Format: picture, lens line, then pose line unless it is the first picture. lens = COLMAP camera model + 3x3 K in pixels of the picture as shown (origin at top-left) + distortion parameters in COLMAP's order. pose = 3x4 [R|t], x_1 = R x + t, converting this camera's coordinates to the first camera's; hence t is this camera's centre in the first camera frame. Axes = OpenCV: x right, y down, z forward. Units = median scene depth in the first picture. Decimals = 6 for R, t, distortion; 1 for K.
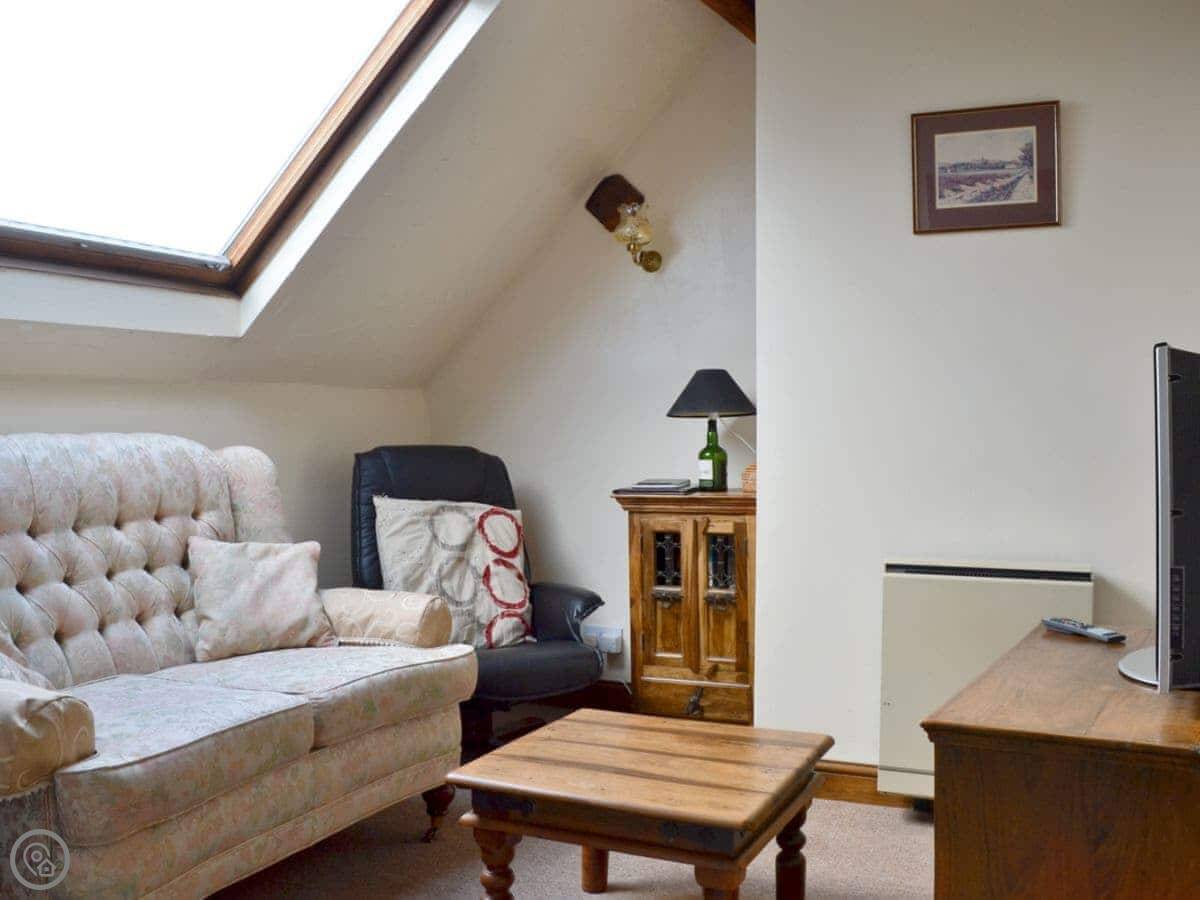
lens RADIAL K [[1194.3, 0, 600.0], [0, 1194.3, 450.0], [0, 0, 1]] dist [-0.091320, 0.010136]
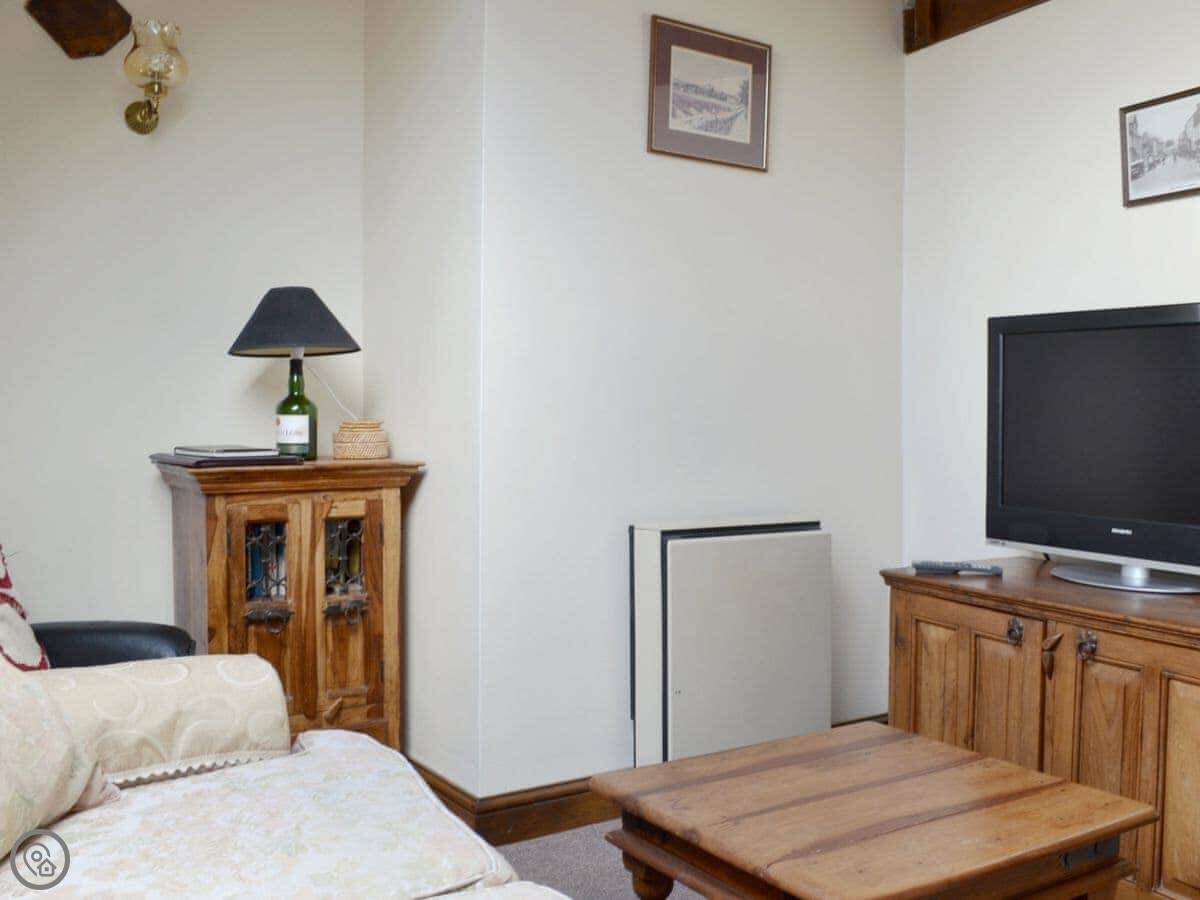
lens RADIAL K [[1194.3, 0, 600.0], [0, 1194.3, 450.0], [0, 0, 1]] dist [-0.091320, 0.010136]
pose [[0.496372, -0.015518, 0.867971, -0.514080], [0.008878, 0.999879, 0.012800, 0.025619], [-0.868065, 0.001352, 0.496449, 0.596735]]
